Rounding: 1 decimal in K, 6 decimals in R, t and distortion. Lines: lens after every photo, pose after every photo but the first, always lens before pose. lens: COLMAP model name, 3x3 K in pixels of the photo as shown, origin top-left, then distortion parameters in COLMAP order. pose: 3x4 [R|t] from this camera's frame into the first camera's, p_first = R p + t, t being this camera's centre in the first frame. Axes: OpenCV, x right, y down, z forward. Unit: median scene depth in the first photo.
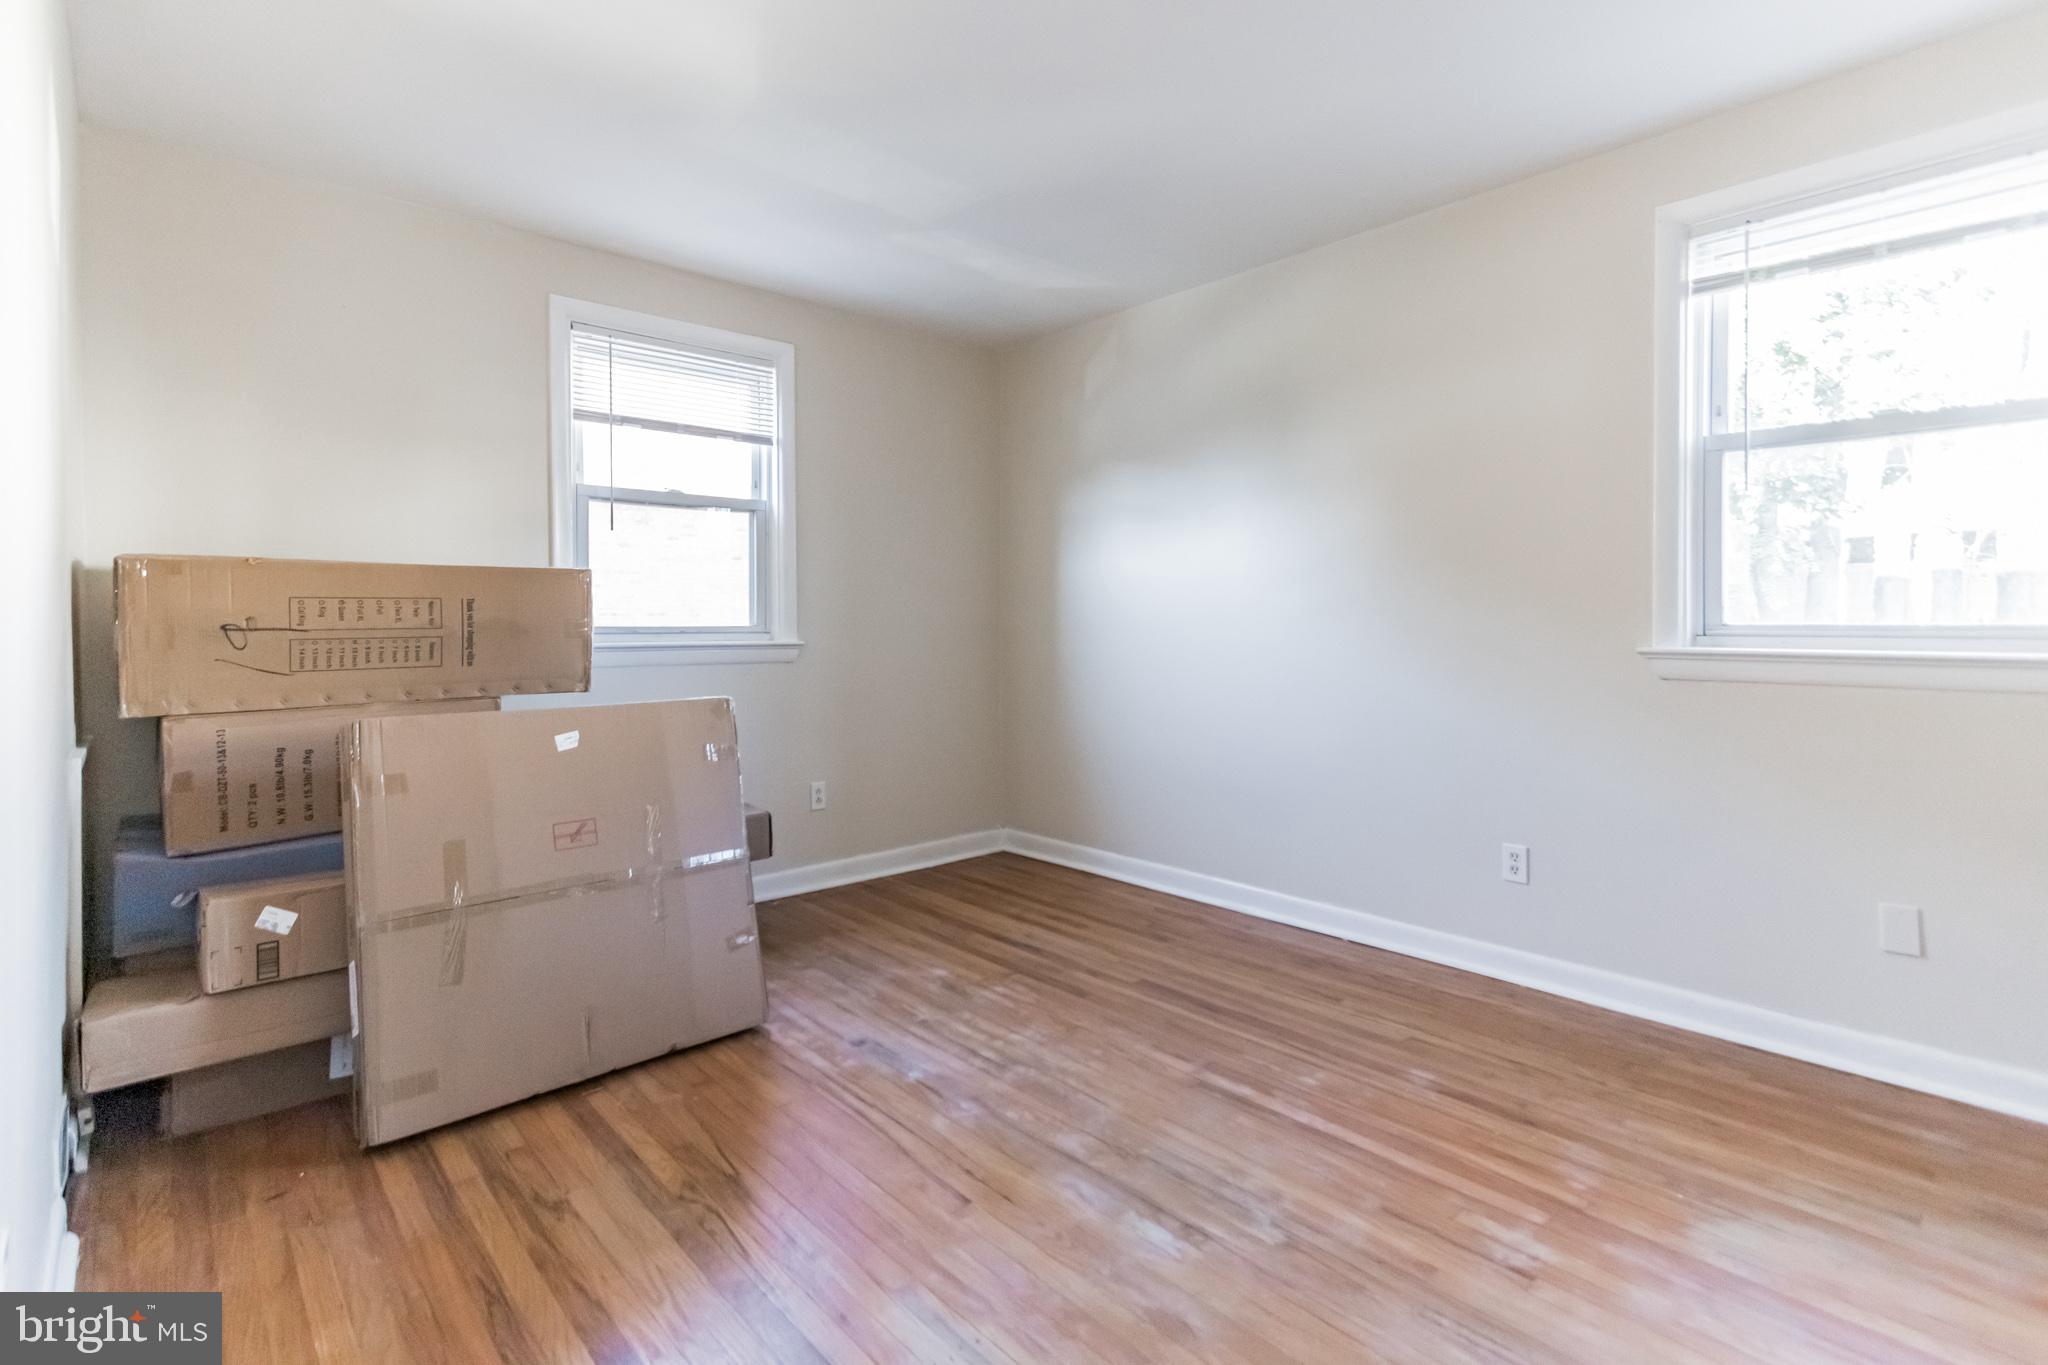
lens RADIAL K [[939.4, 0, 1025.3], [0, 939.4, 632.7], [0, 0, 1]] dist [-0.000420, -0.000328]
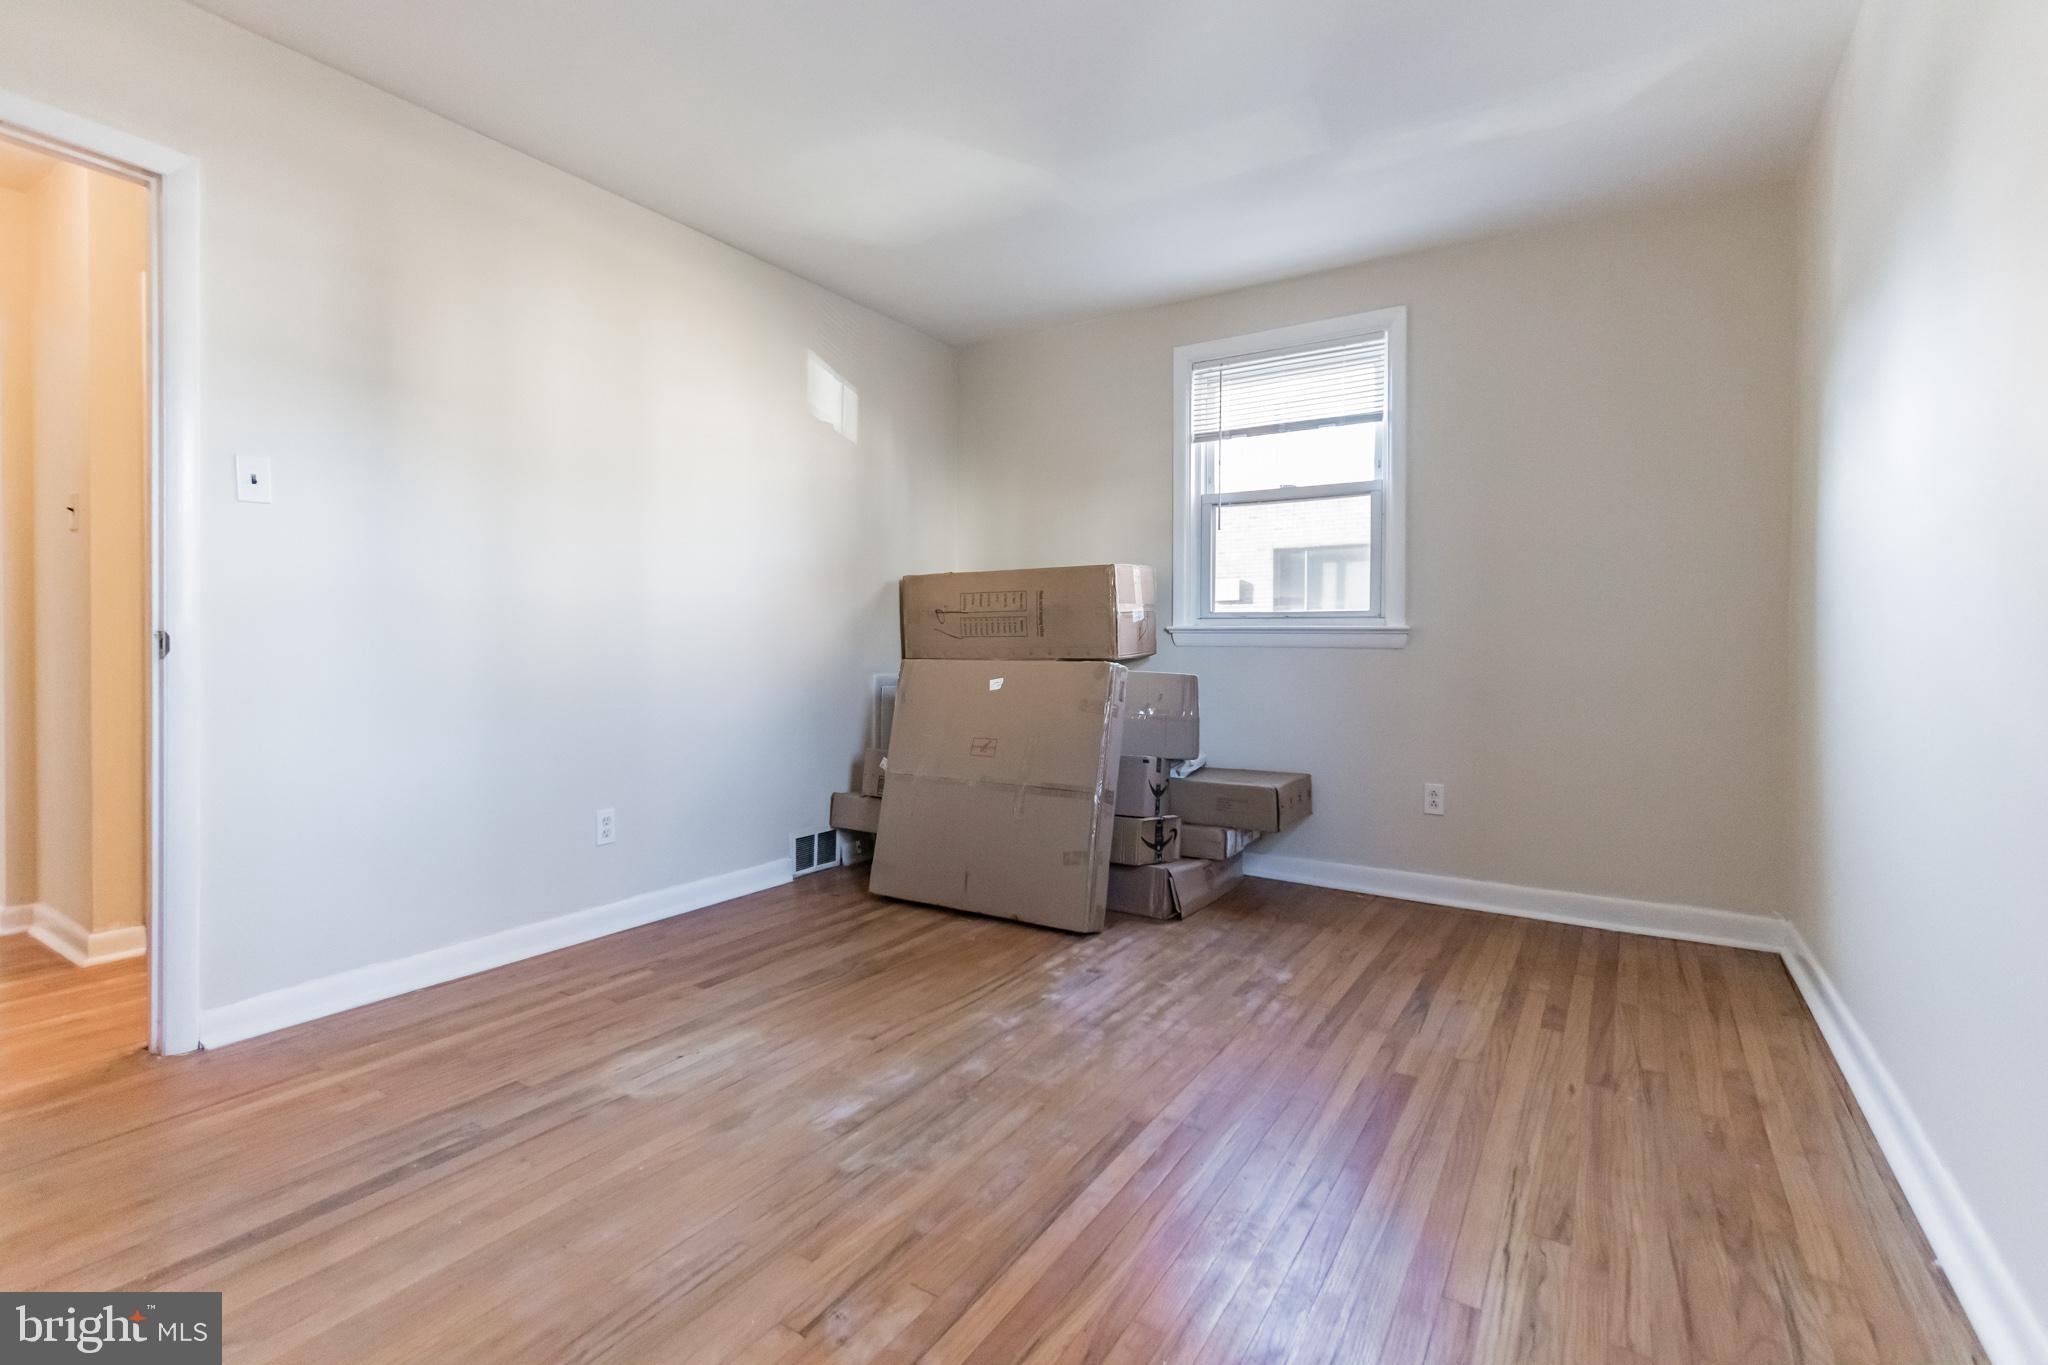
lens RADIAL K [[964.3, 0, 1030.5], [0, 964.3, 652.9], [0, 0, 1]] dist [0.002130, 0.000116]
pose [[0.270129, 0.014860, -0.962709, 0.907397], [-0.012991, 0.999846, 0.011788, 0.046339], [0.962736, 0.009323, 0.270281, 0.615890]]
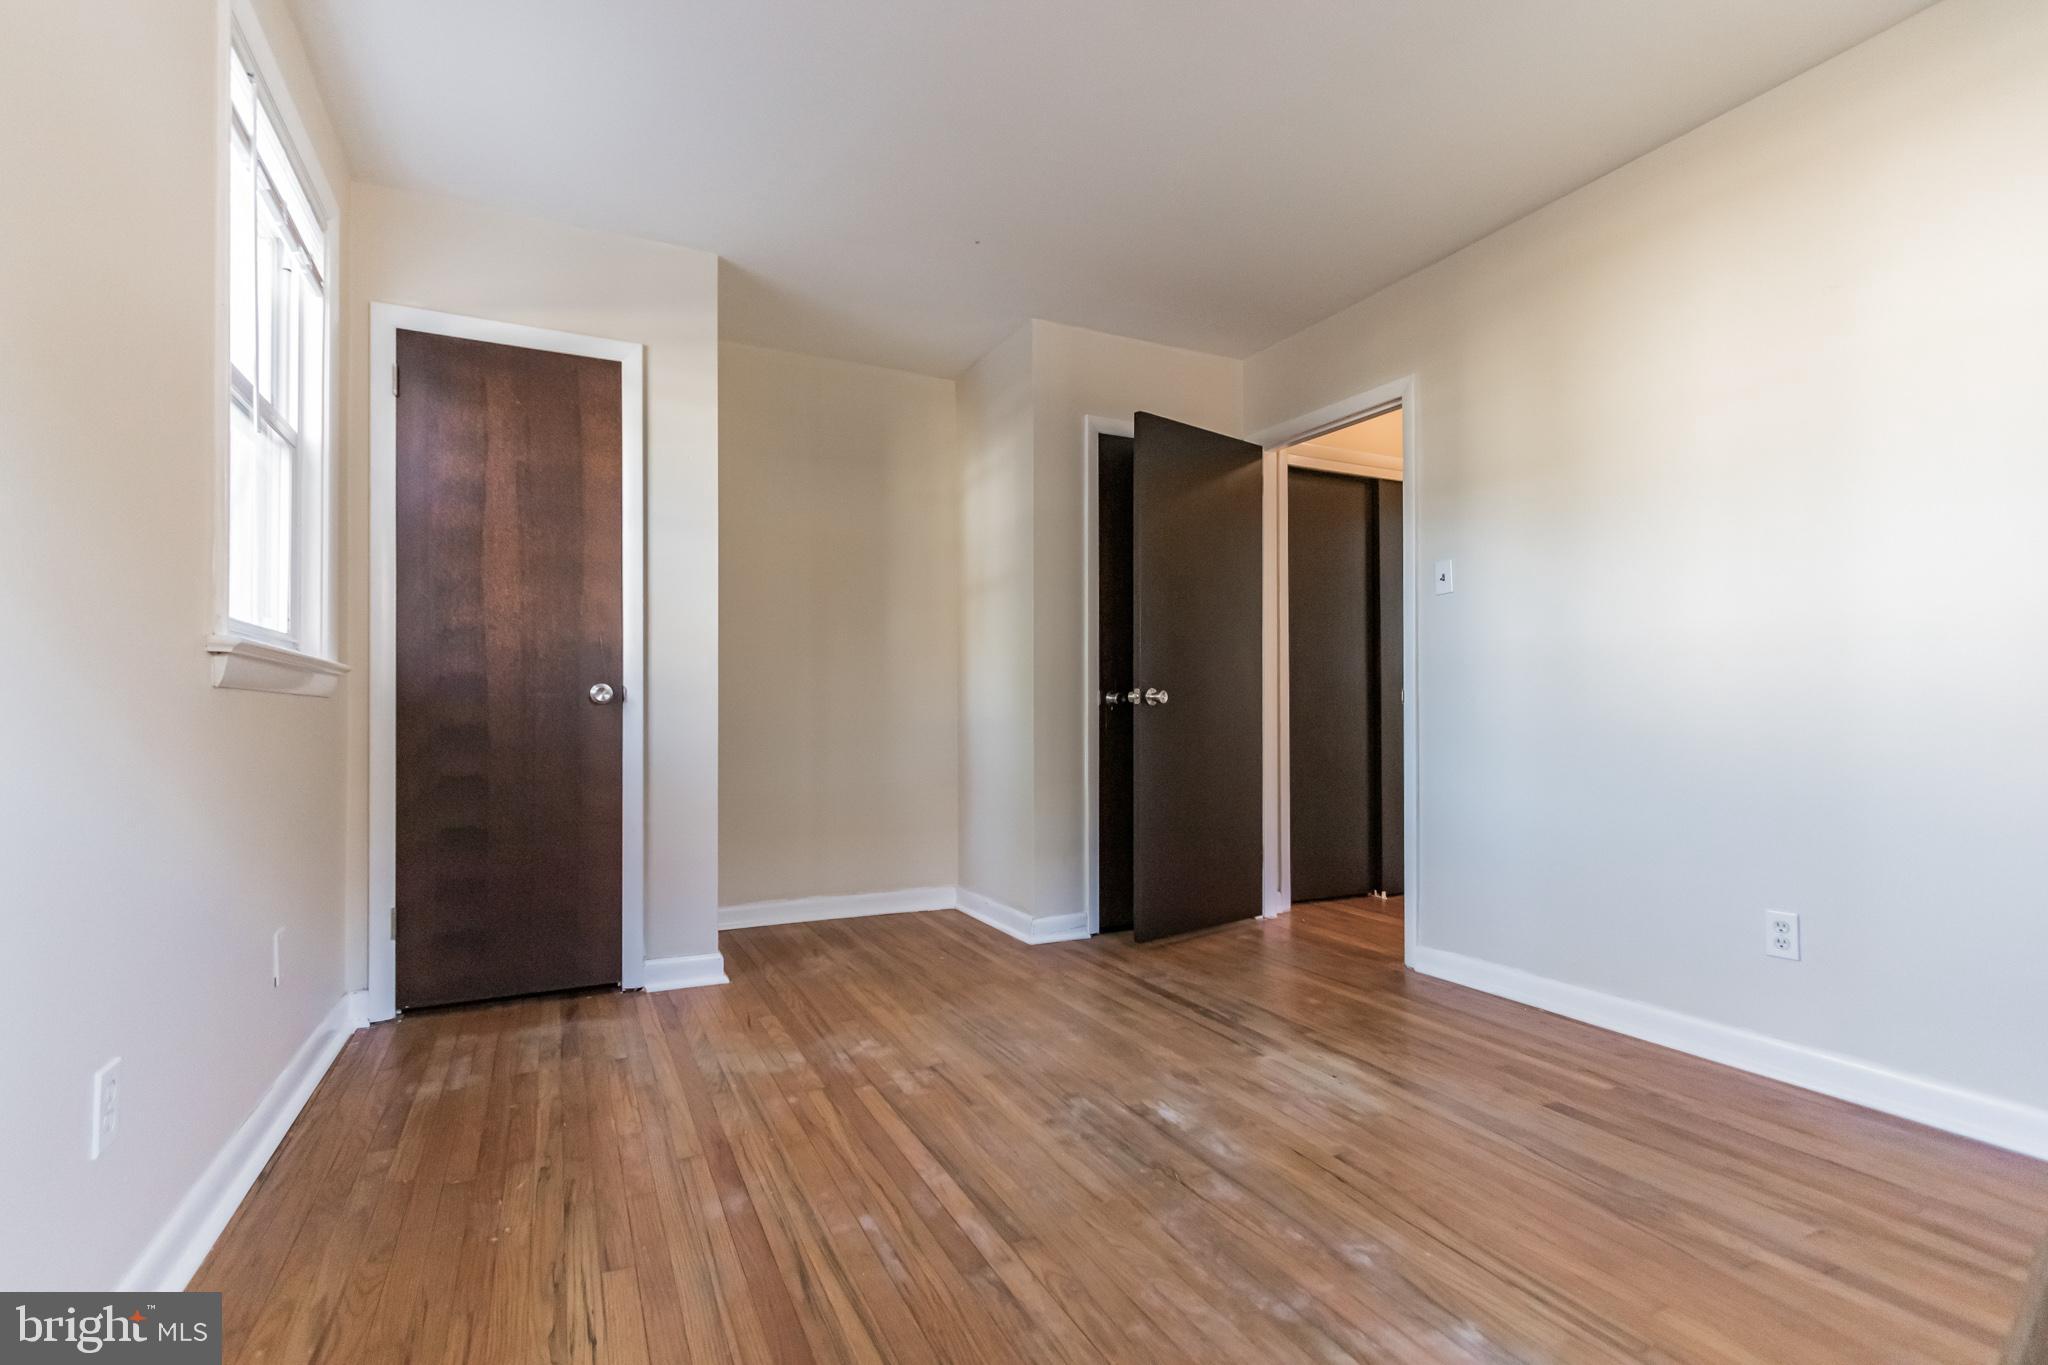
lens RADIAL K [[941.3, 0, 974.1], [0, 941.3, 709.1], [0, 0, 1]] dist [0.002189, 0.000156]
pose [[-0.944771, 0.005659, 0.327681, -0.018267], [0.006890, 0.999973, 0.002598, 0.069192], [-0.327658, 0.004712, -0.944785, 1.550532]]
